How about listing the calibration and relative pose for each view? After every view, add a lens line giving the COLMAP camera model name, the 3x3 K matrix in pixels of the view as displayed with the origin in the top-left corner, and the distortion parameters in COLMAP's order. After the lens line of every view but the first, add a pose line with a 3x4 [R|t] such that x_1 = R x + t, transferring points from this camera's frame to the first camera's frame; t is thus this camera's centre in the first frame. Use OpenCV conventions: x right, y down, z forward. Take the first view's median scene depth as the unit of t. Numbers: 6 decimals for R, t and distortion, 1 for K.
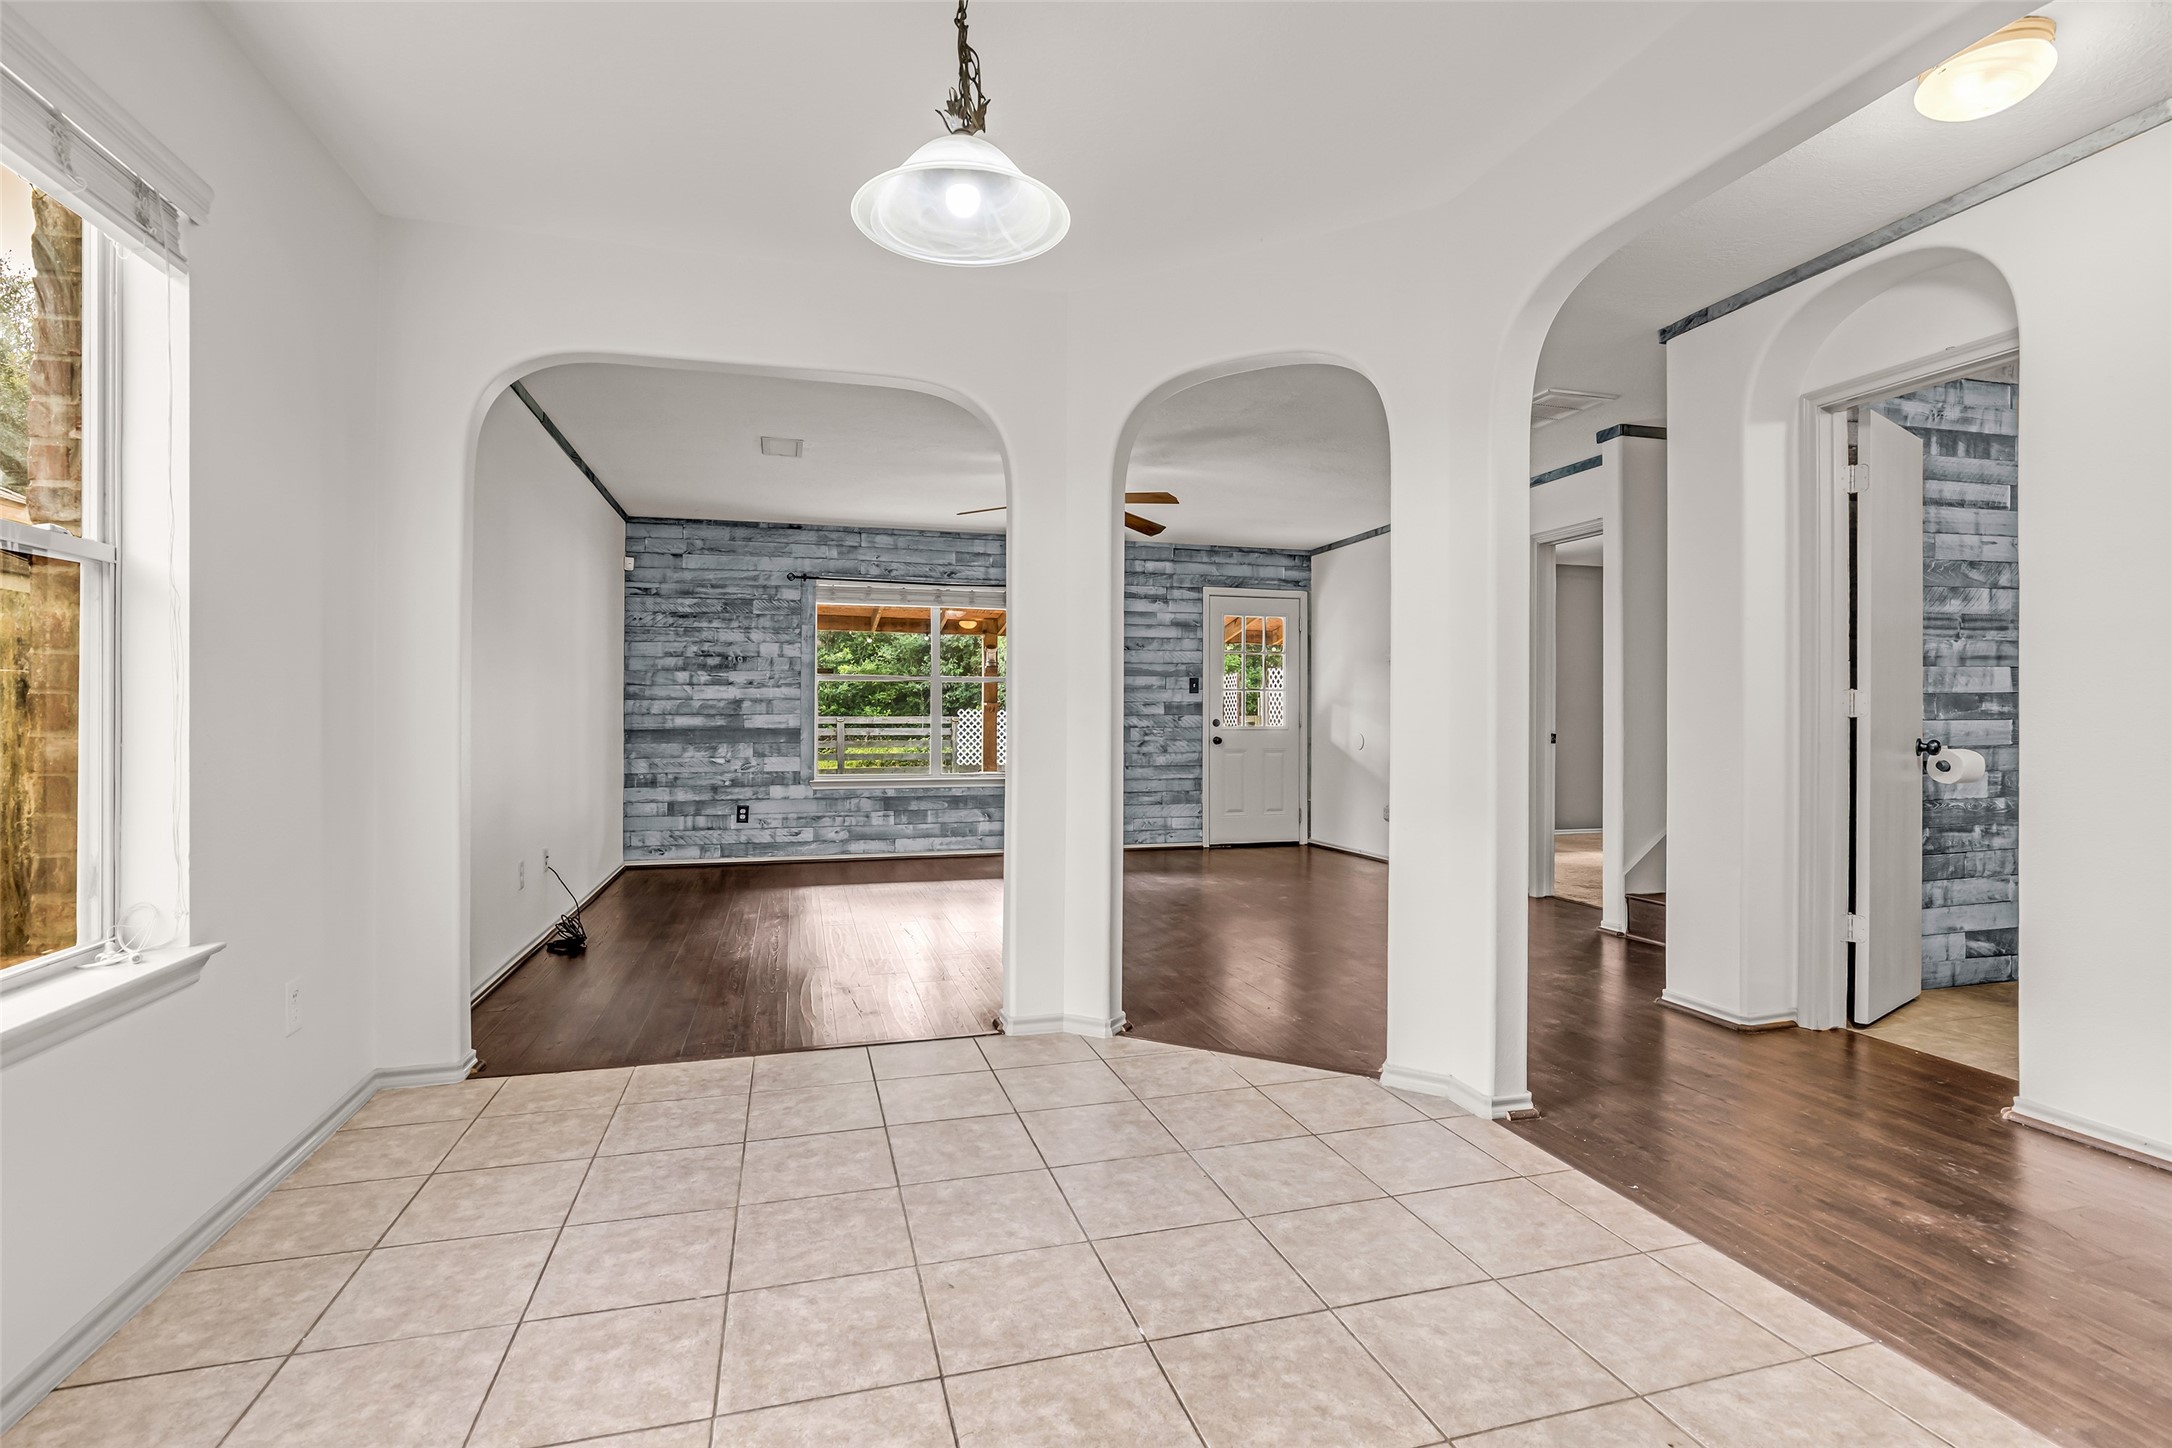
lens RADIAL K [[999.6, 0, 1082.8], [0, 999.6, 714.2], [0, 0, 1]] dist [-0.016669, 0.005022]
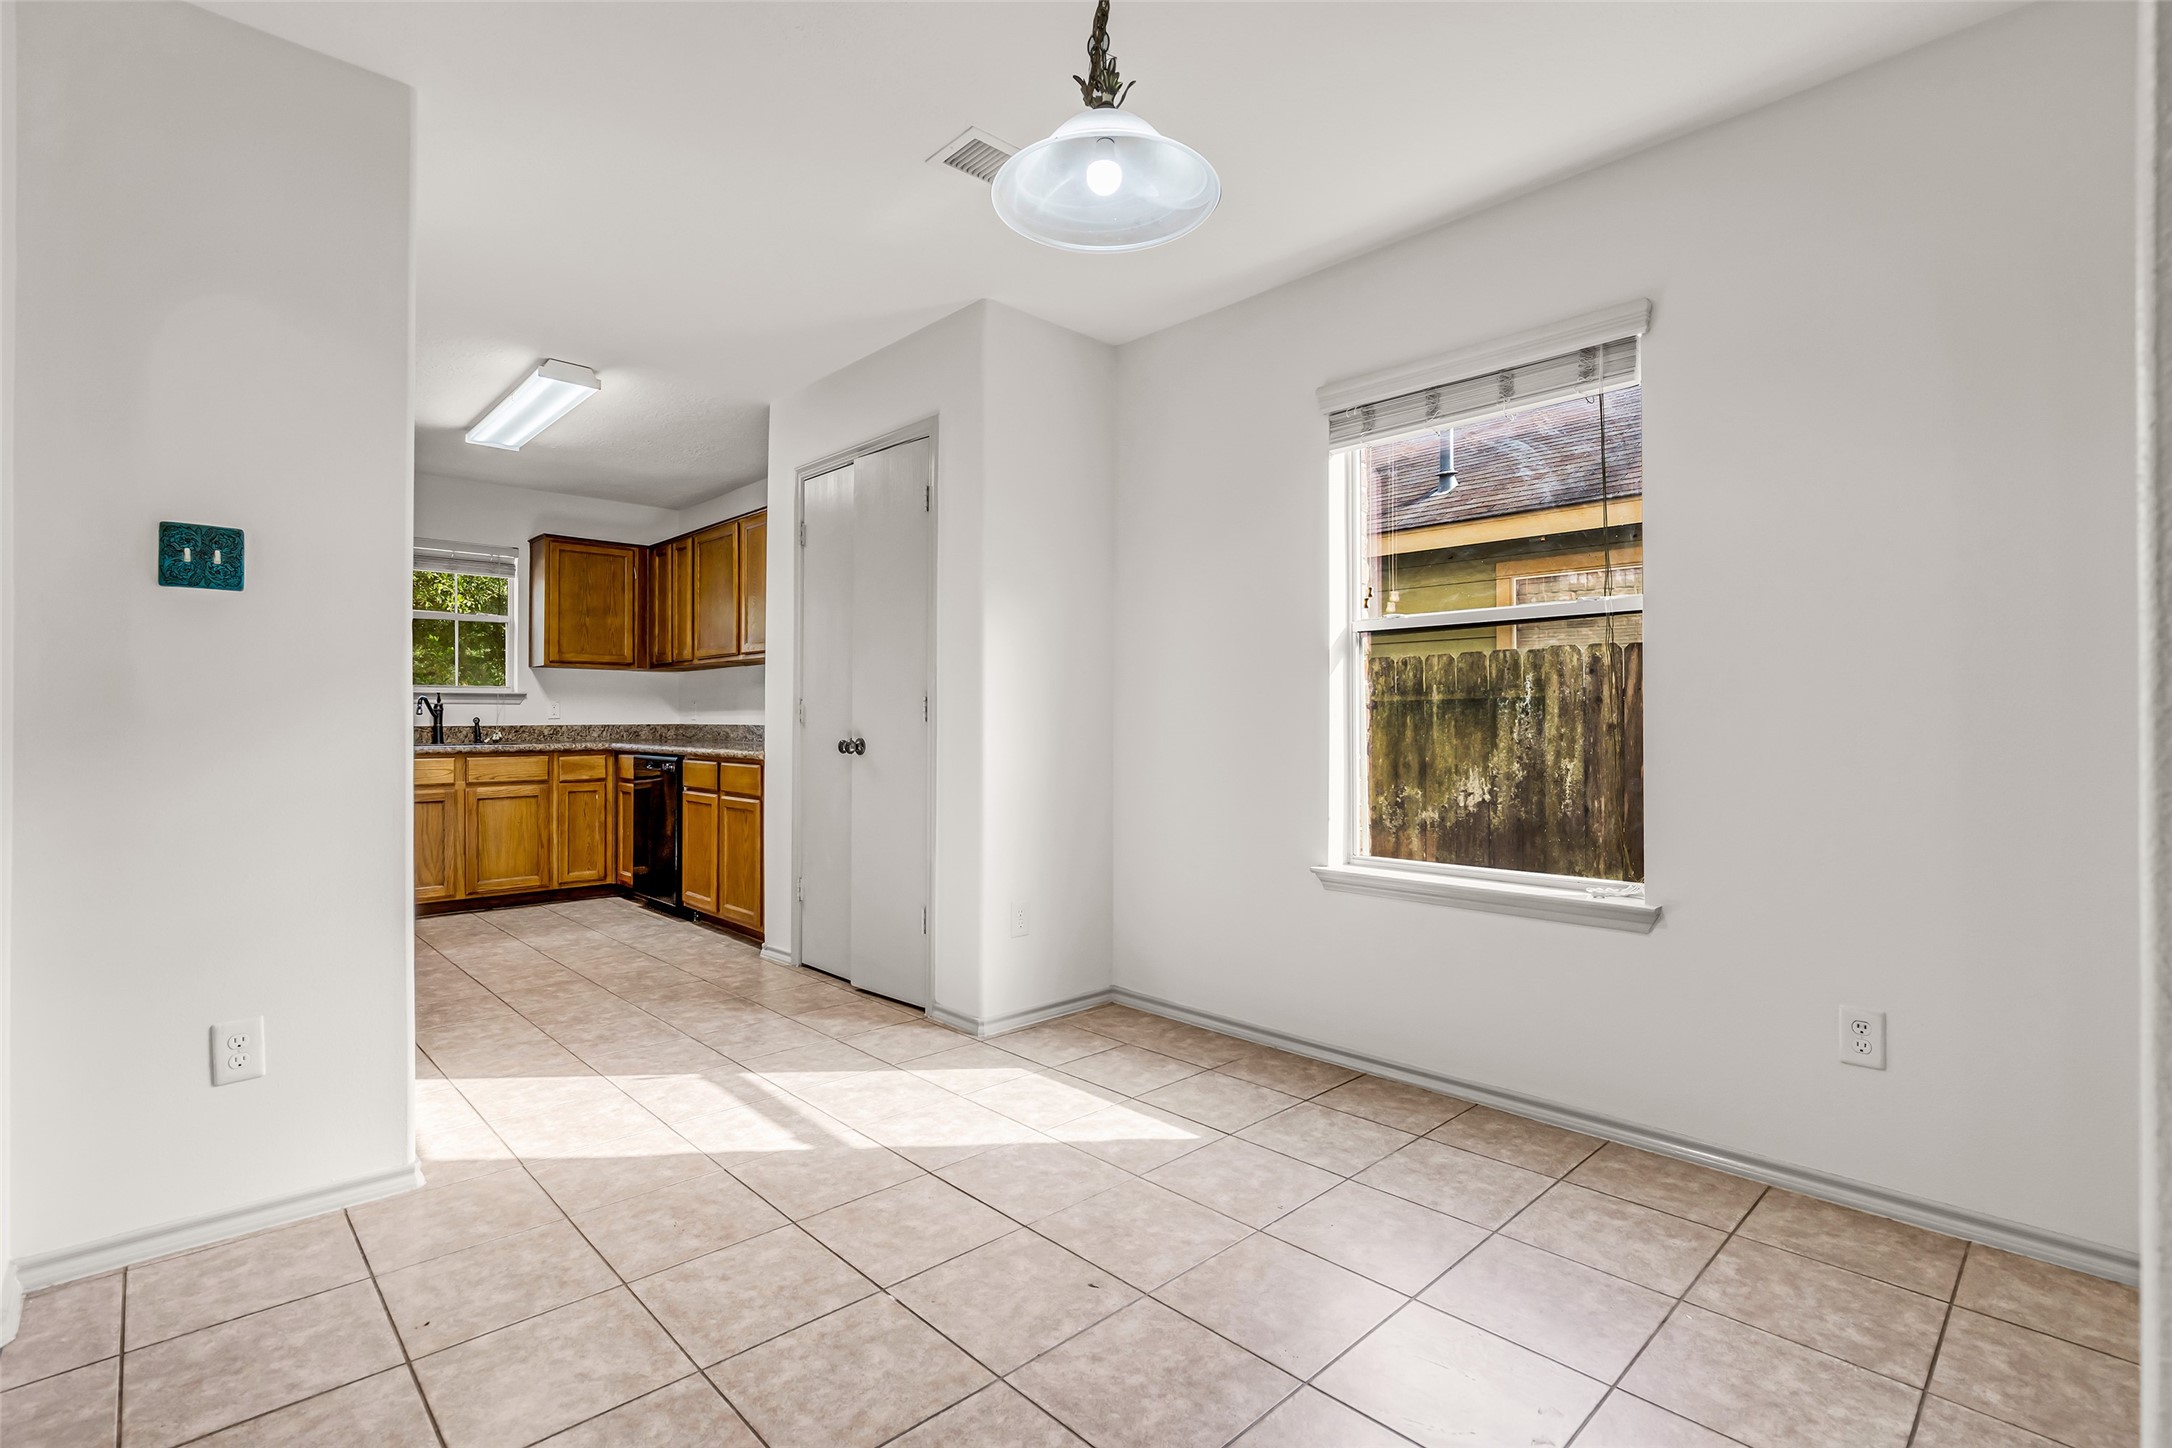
lens RADIAL K [[999.6, 0, 1075.2], [0, 999.6, 718.0], [0, 0, 1]] dist [-0.016669, 0.005022]
pose [[-0.887362, -0.003597, -0.461059, 0.087011], [0.001135, 0.999949, -0.009987, 0.002252], [0.461071, -0.009386, -0.887313, 0.470260]]
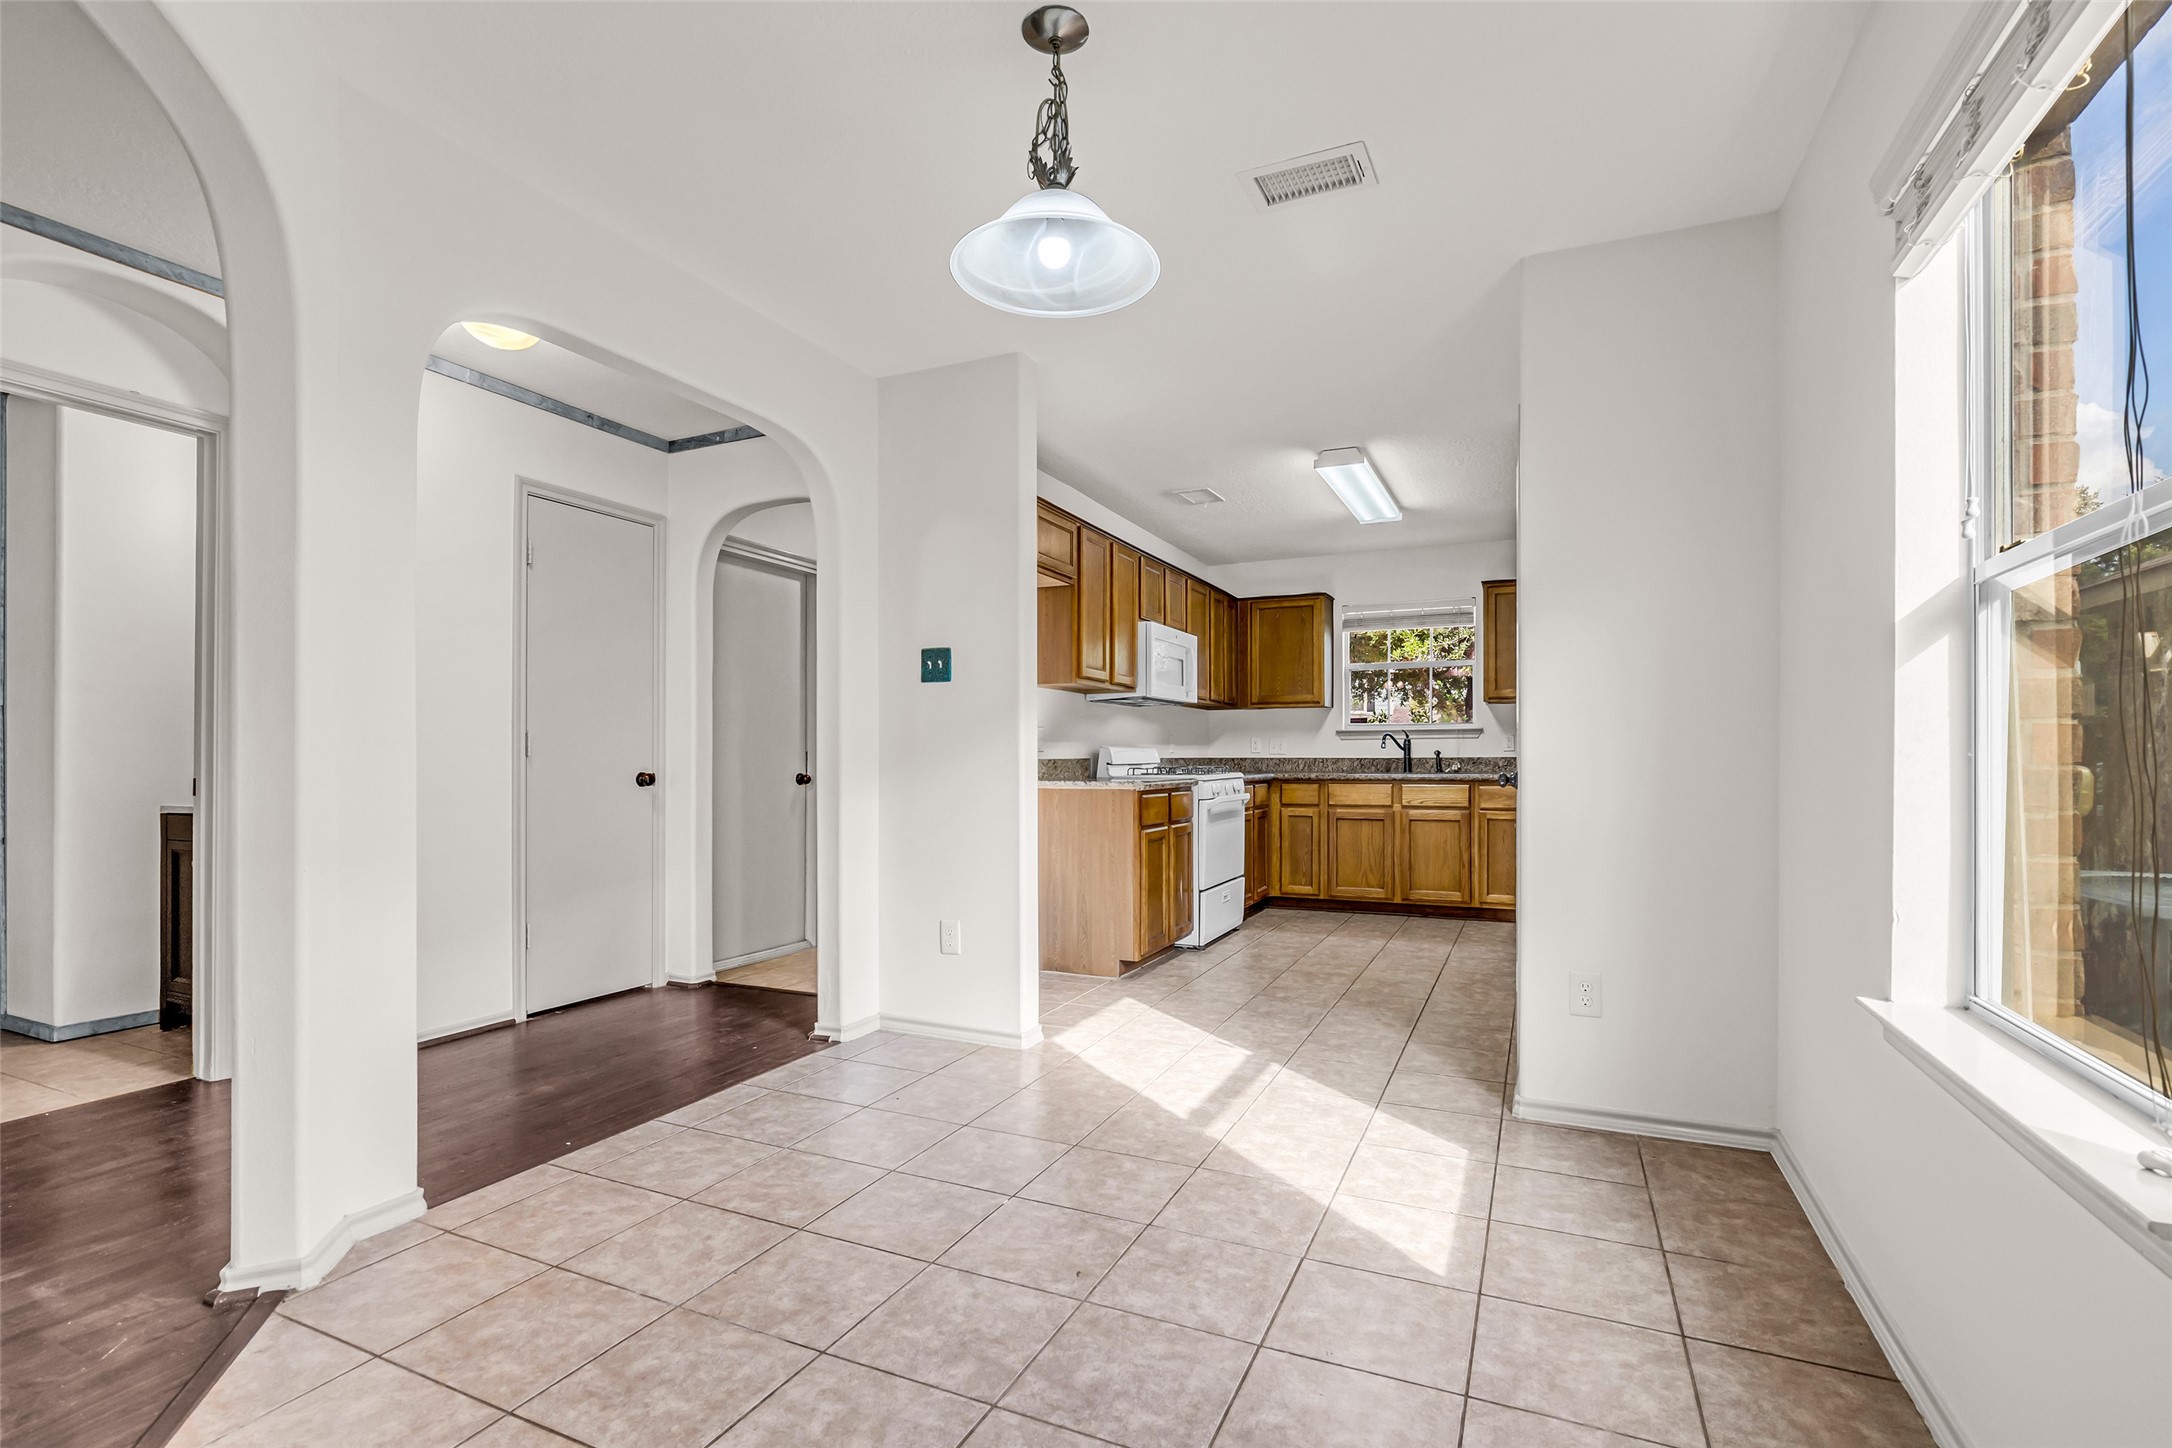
lens RADIAL K [[1003.8, 0, 1084.8], [0, 1003.8, 741.8], [0, 0, 1]] dist [-0.014880, 0.002652]
pose [[-0.757930, 0.010326, 0.652255, -0.213096], [-0.002317, 0.999826, -0.018520, 0.003384], [-0.652332, -0.015548, -0.757774, 0.455616]]
